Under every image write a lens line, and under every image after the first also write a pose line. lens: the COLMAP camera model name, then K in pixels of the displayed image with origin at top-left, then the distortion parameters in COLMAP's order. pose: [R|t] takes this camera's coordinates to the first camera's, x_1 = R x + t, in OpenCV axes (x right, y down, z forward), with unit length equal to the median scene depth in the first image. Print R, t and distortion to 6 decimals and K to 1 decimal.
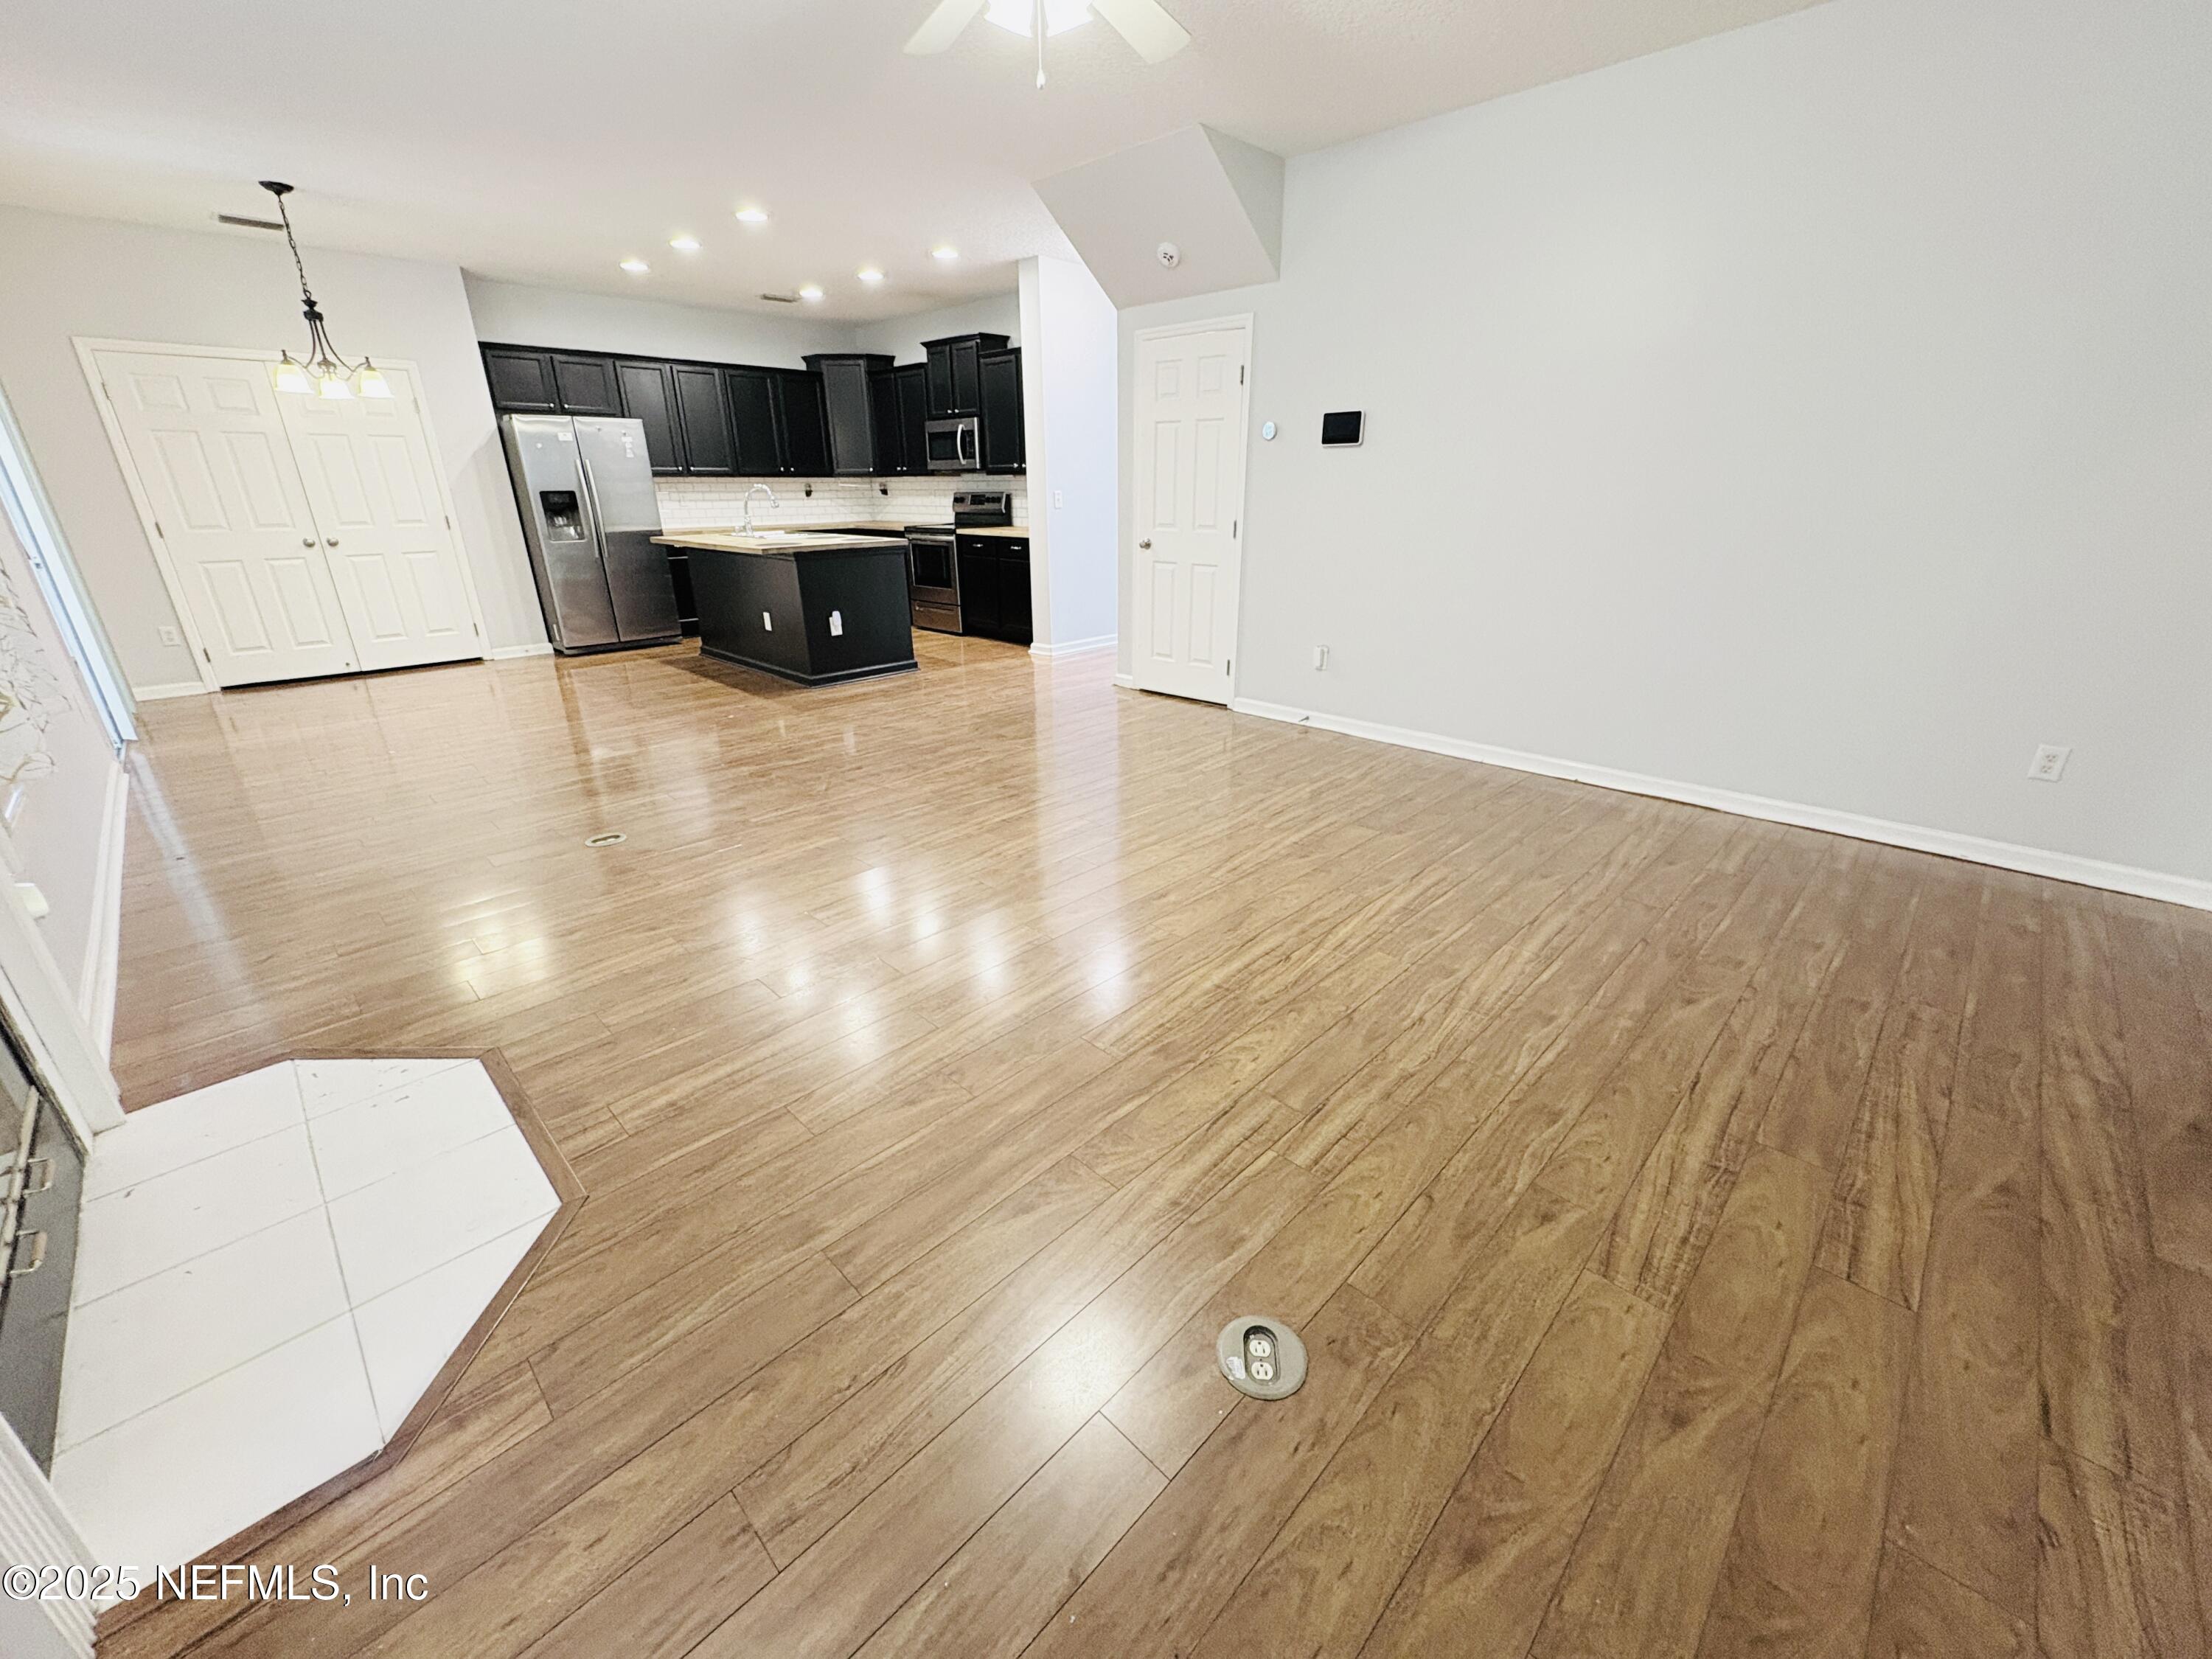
lens RADIAL K [[886.7, 0, 1105.1], [0, 886.7, 824.7], [0, 0, 1]] dist [-0.000787, -0.000064]
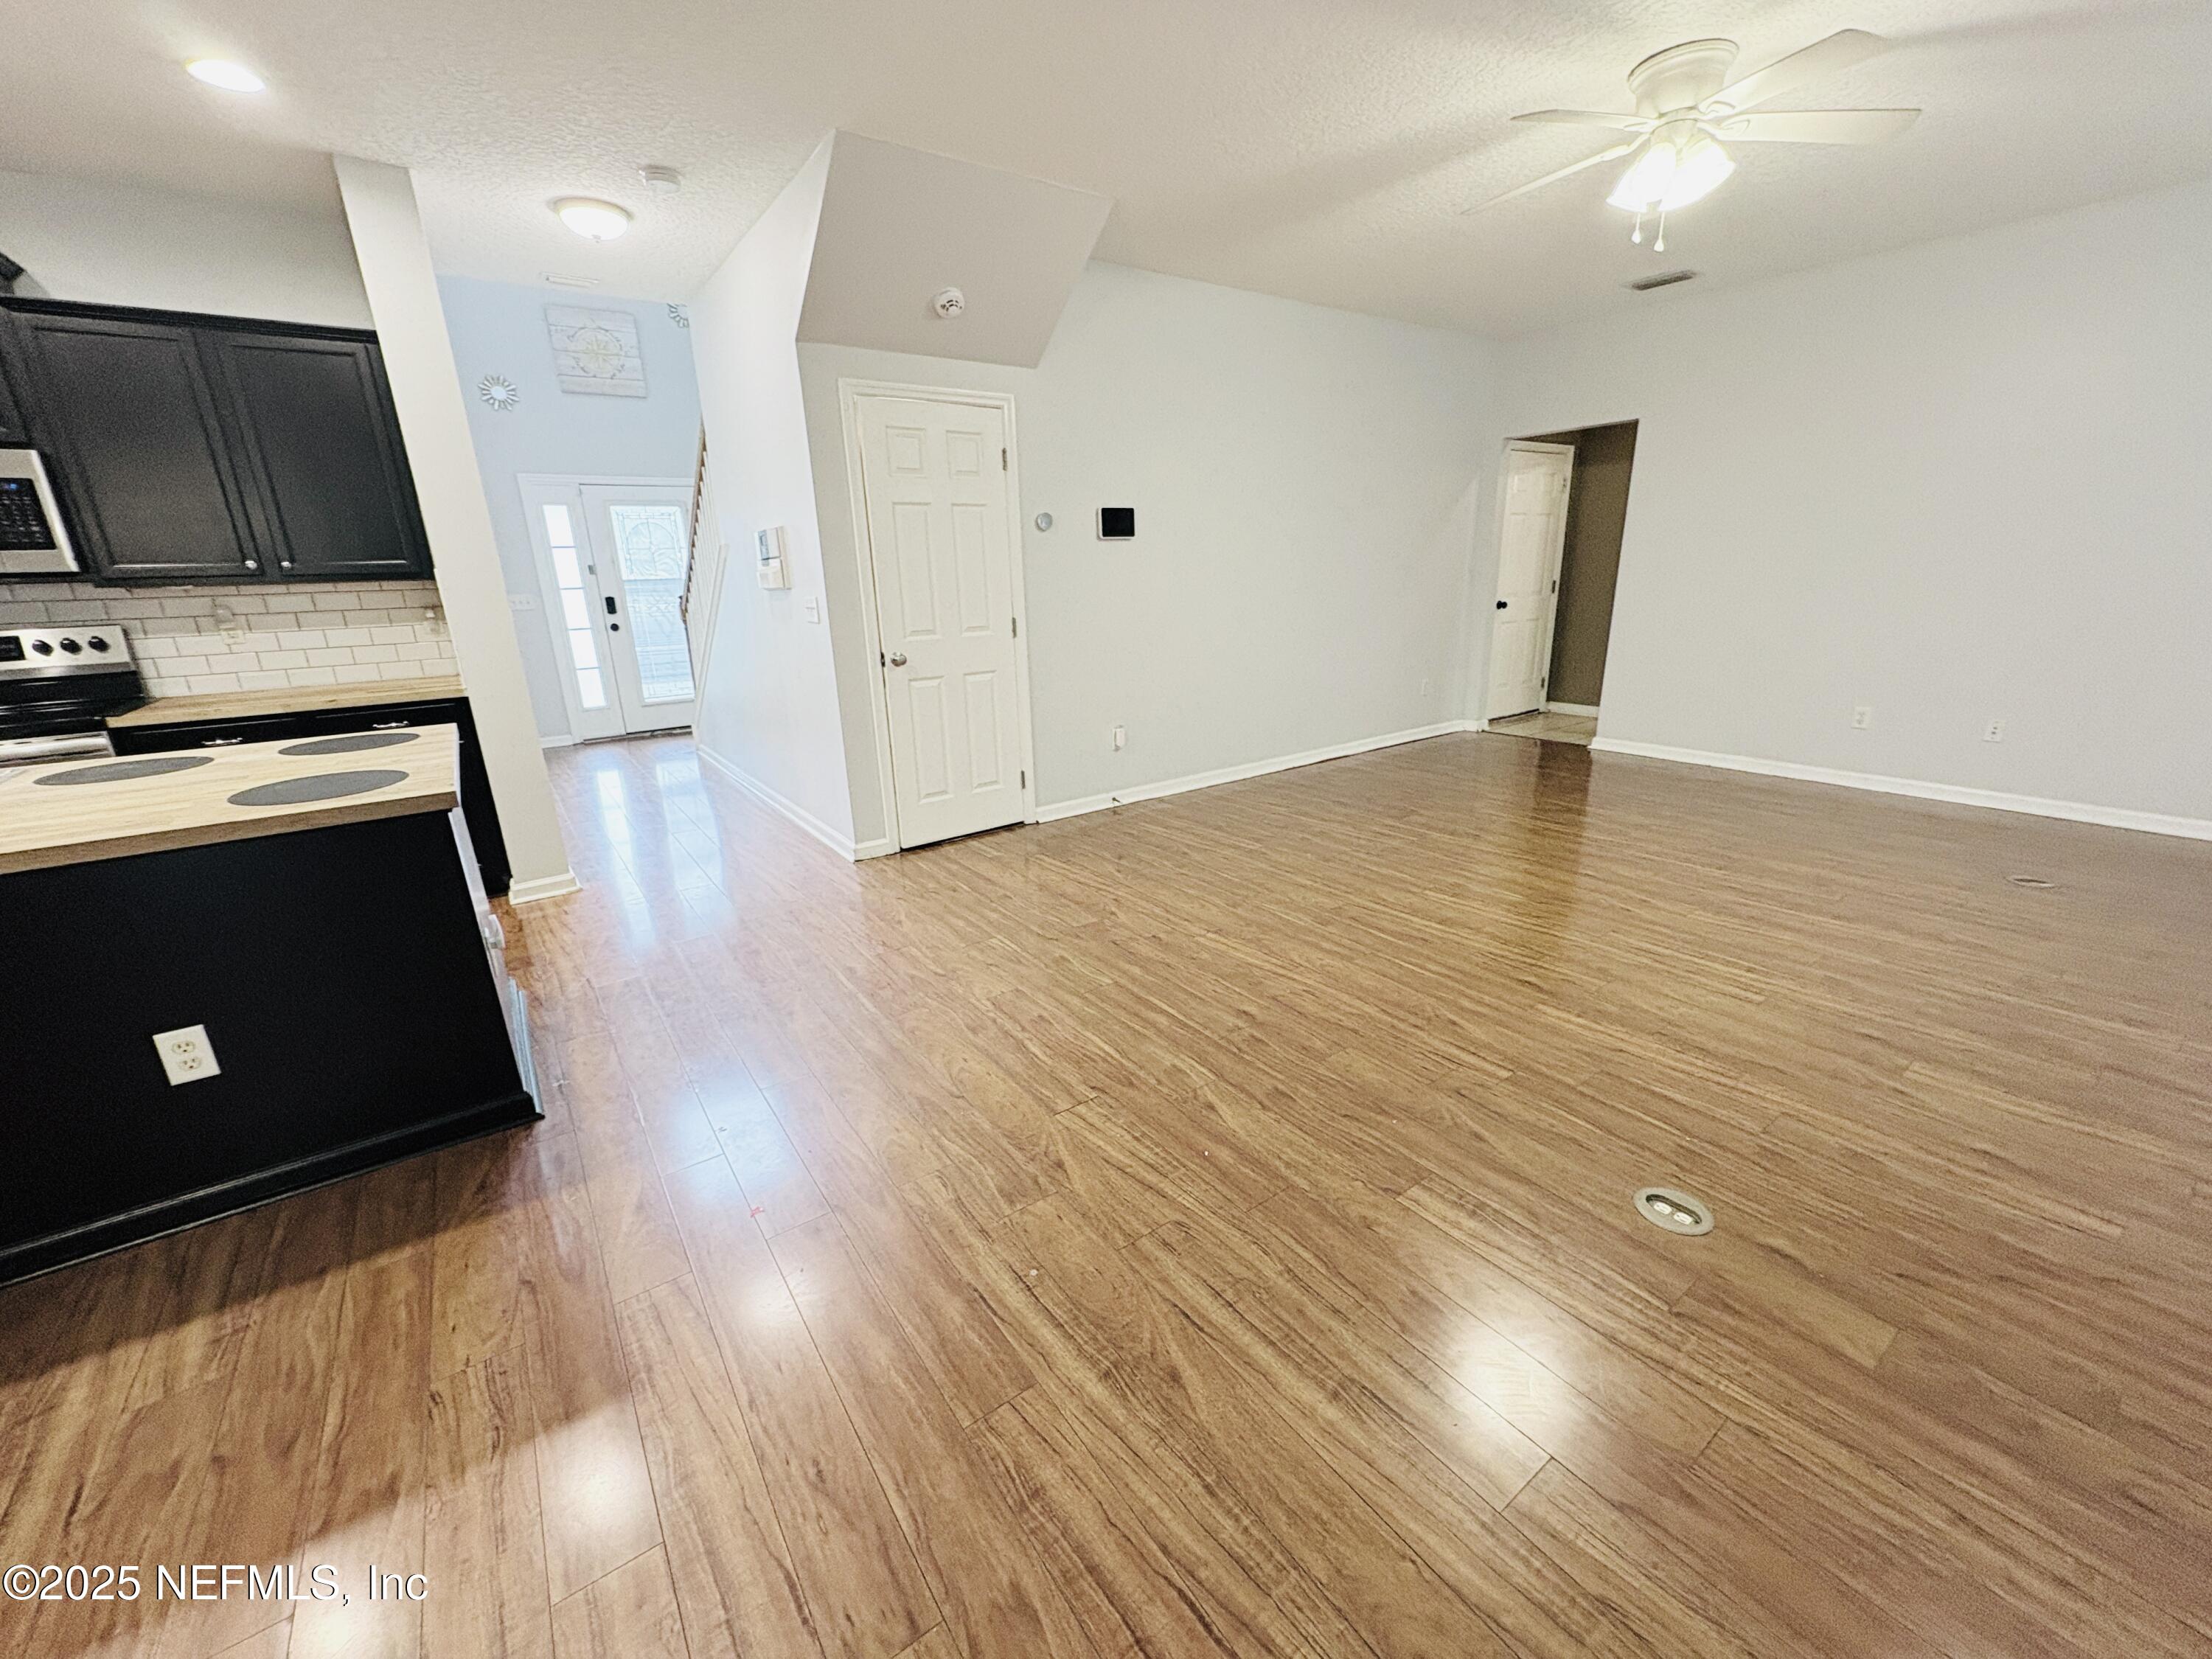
lens RADIAL K [[882.2, 0, 1103.1], [0, 882.2, 829.2], [0, 0, 1]] dist [0.001453, -0.000108]
pose [[0.169892, -0.284580, 0.943478, -0.811370], [0.381508, 0.901734, 0.203291, -0.330522], [-0.908619, 0.325406, 0.261767, 0.839754]]
